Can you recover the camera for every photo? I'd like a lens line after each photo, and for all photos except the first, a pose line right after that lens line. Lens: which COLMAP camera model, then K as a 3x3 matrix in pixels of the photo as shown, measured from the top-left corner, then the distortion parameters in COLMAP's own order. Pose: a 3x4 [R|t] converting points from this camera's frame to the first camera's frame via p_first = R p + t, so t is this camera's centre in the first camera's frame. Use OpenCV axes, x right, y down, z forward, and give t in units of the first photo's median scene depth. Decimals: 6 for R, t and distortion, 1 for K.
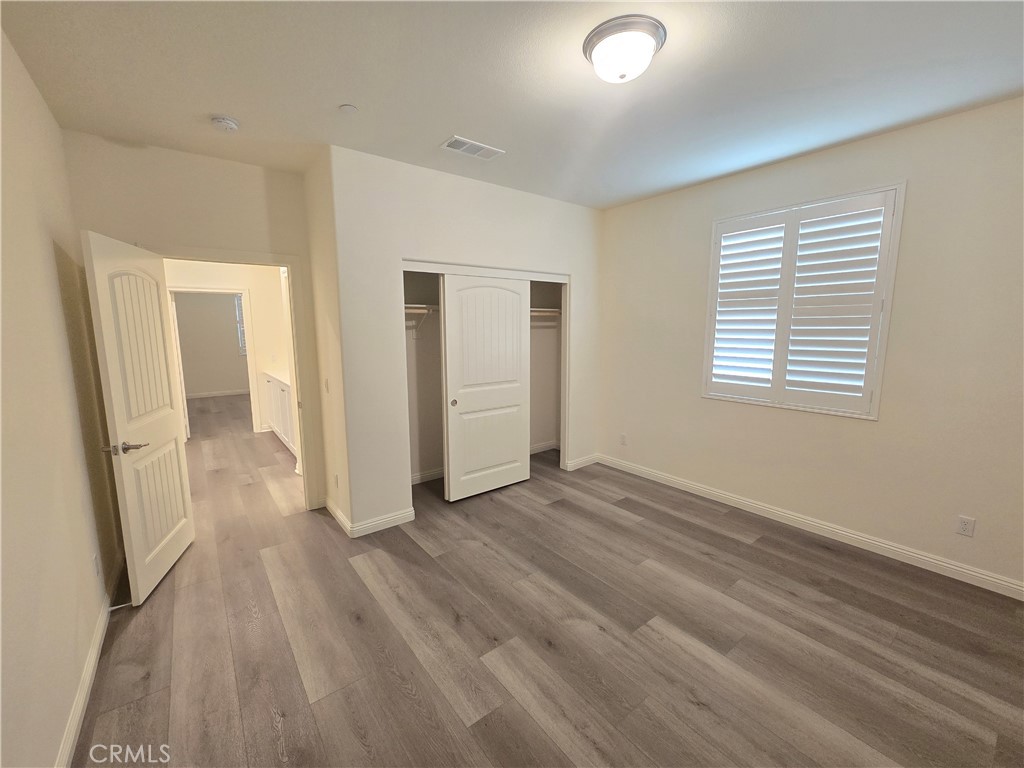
lens RADIAL K [[416.7, 0, 521.7], [0, 416.7, 387.3], [0, 0, 1]] dist [0.002730, 0.000444]
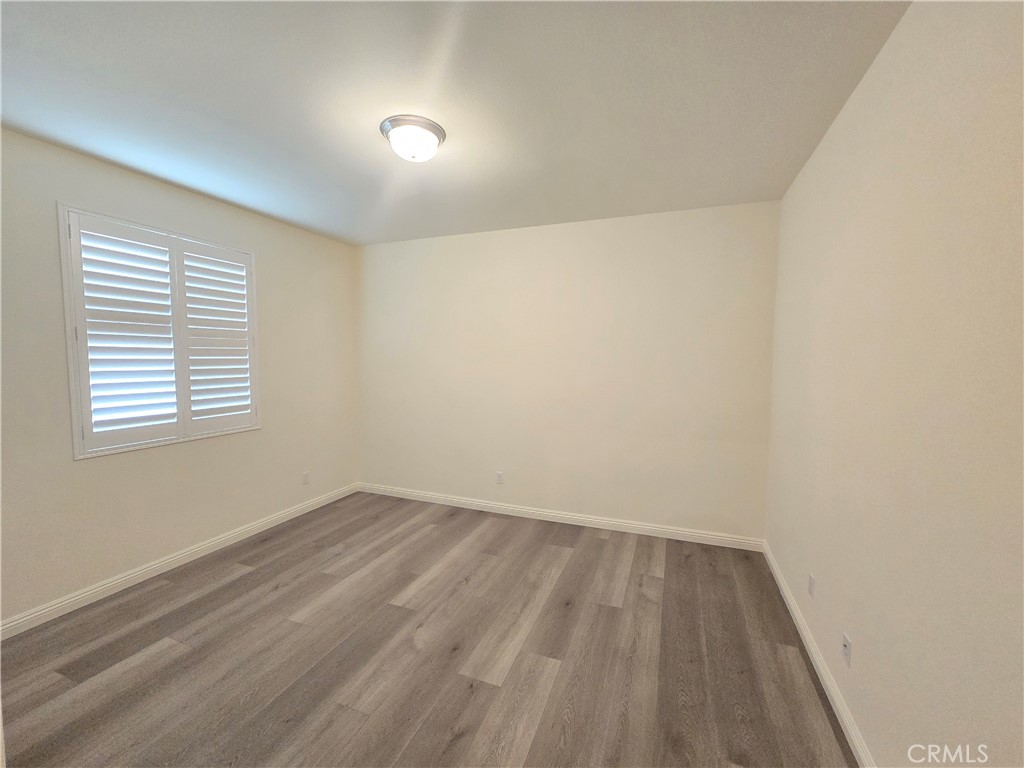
lens RADIAL K [[416.7, 0, 502.3], [0, 416.7, 393.9], [0, 0, 1]] dist [0.002730, 0.000444]
pose [[-0.477692, -0.077362, 0.875114, -0.669125], [0.126106, 0.979761, 0.155450, -0.138648], [-0.869429, 0.184614, -0.458269, 0.960390]]
